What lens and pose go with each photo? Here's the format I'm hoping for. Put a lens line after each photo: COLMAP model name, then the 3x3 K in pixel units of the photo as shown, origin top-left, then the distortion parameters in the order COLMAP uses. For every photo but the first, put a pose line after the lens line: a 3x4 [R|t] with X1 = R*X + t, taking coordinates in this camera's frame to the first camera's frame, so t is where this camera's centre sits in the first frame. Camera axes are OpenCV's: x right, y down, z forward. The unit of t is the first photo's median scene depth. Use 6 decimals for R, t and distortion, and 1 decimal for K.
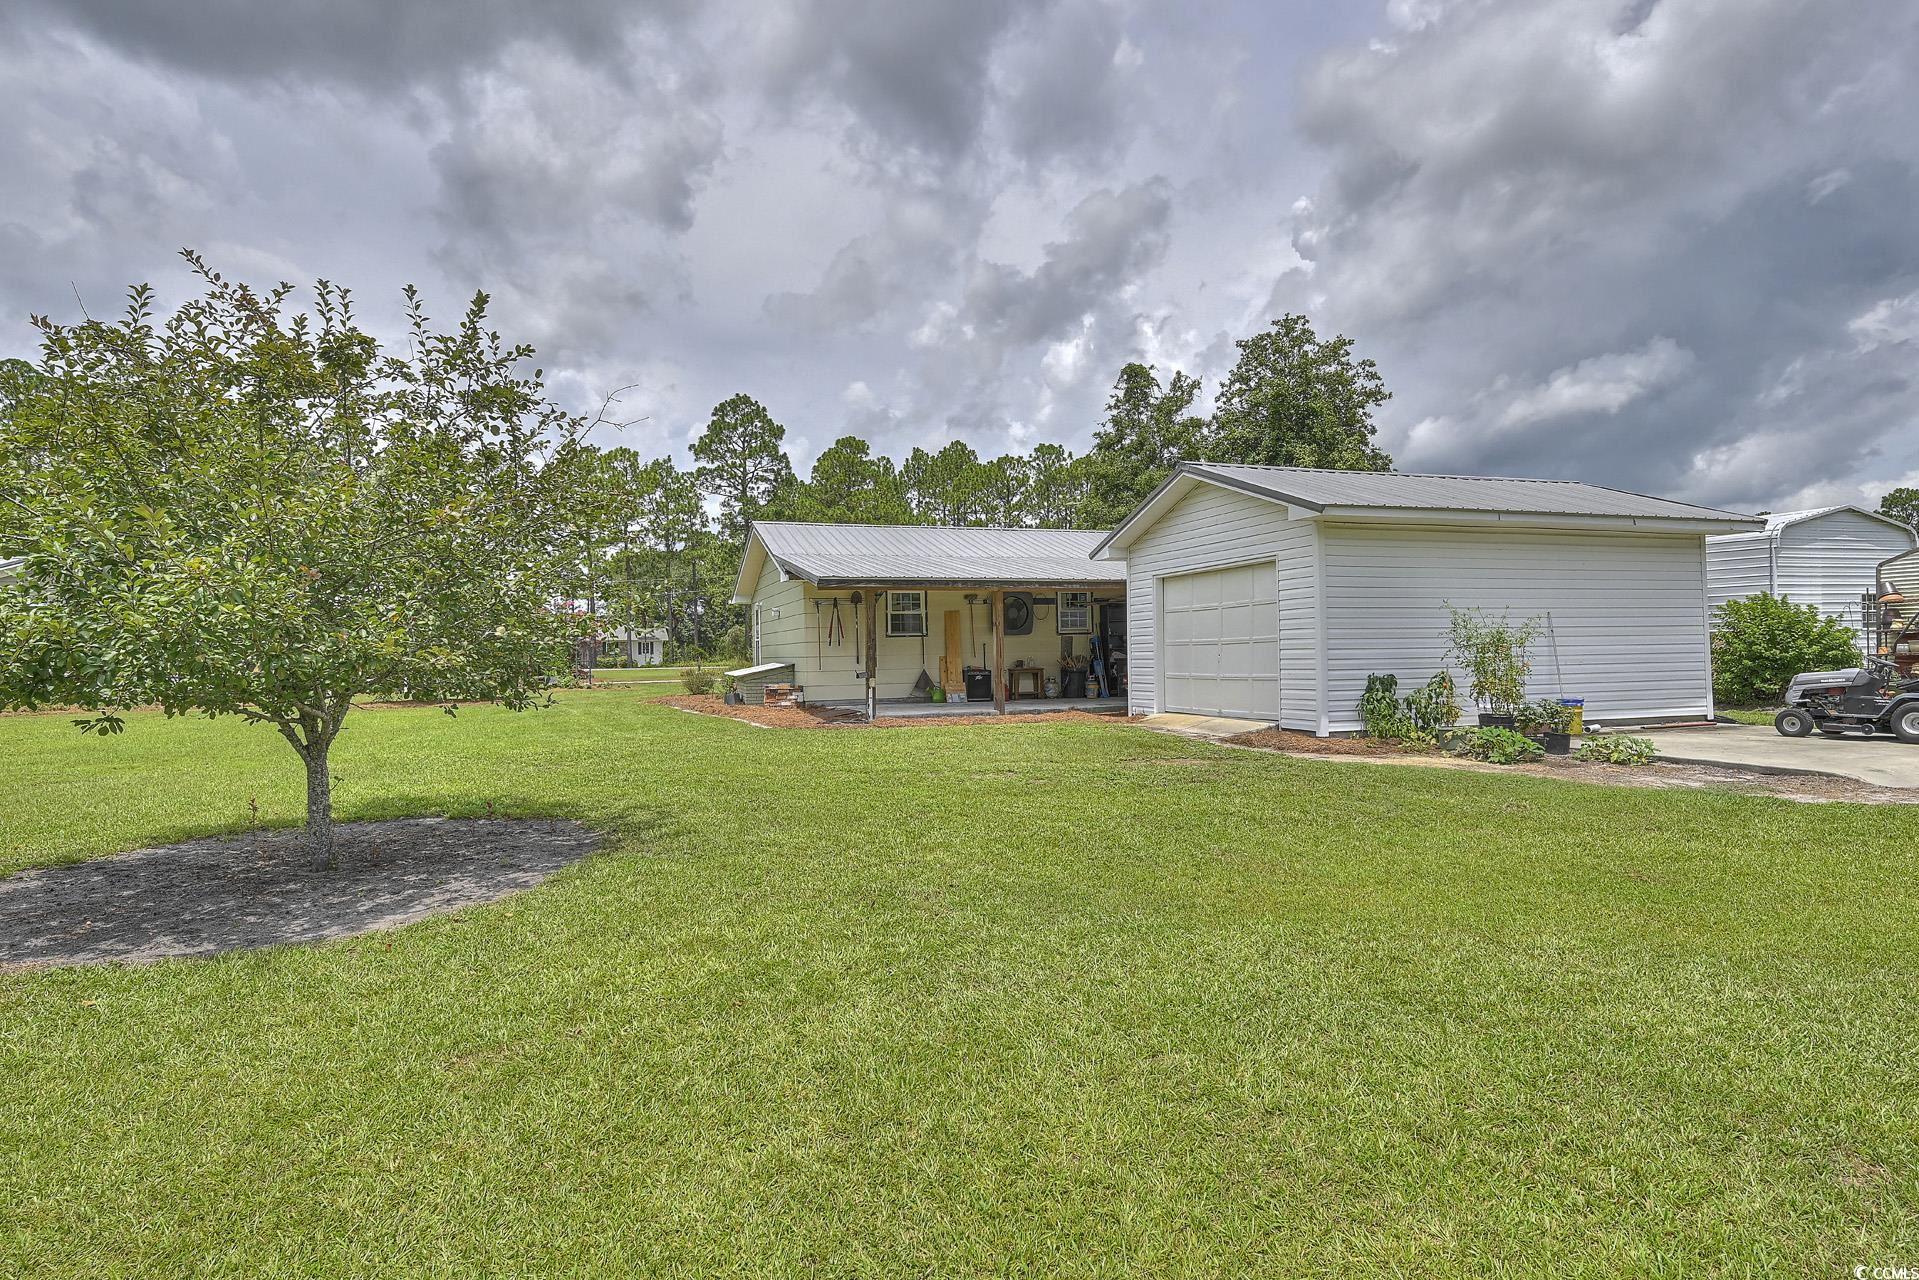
lens RADIAL K [[765.1, 0, 959.5], [0, 765.1, 640.0], [0, 0, 1]] dist [0.000036, -0.000004]
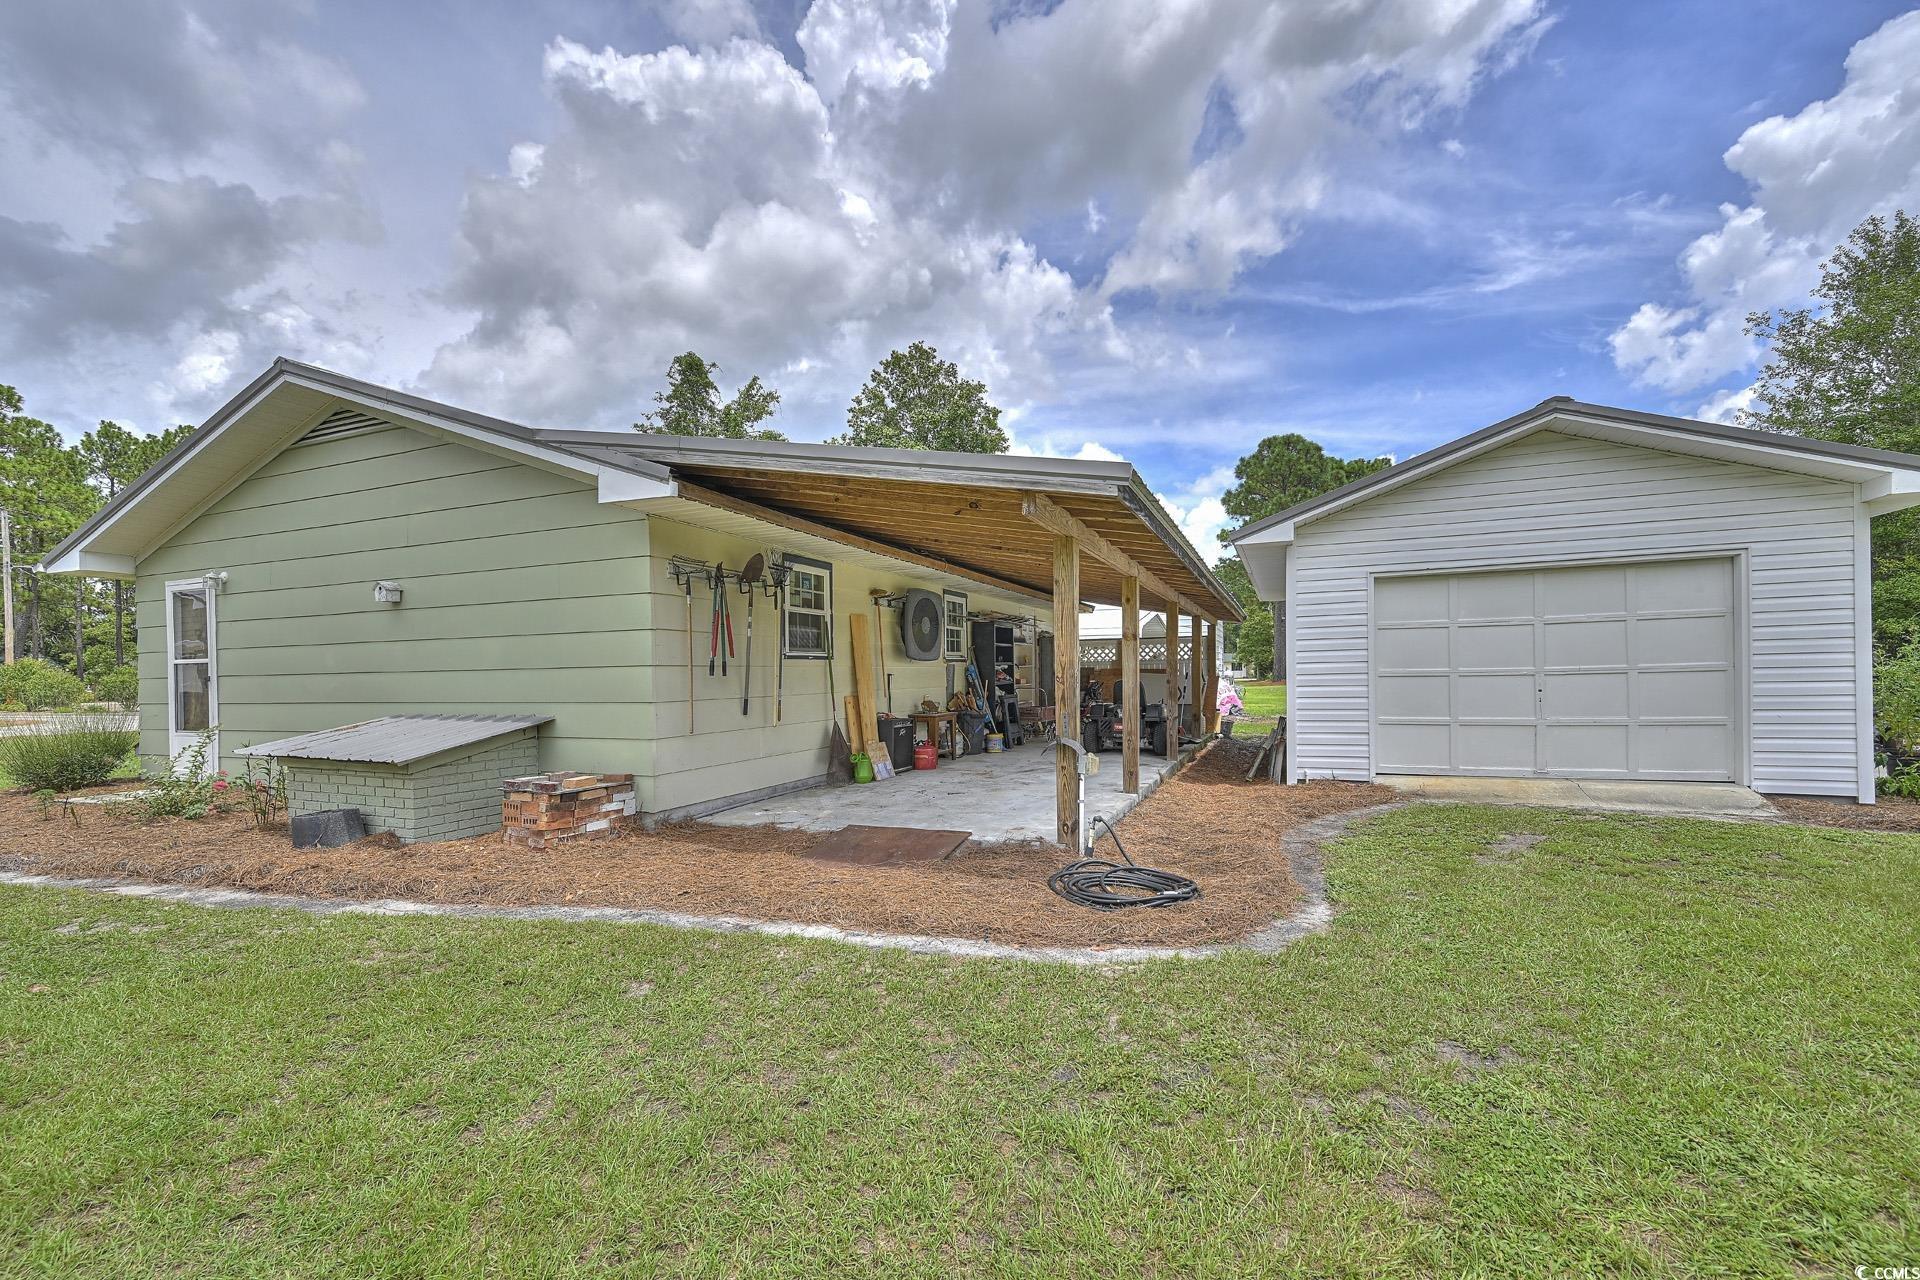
lens RADIAL K [[712.0, 0, 961.0], [0, 712.0, 684.7], [0, 0, 1]] dist [-0.000124, -0.000014]
pose [[0.717009, 0.000447, 0.697064, -0.324813], [-0.007440, 0.999948, 0.007011, 0.009372], [-0.697024, -0.010213, 0.716975, 0.595227]]
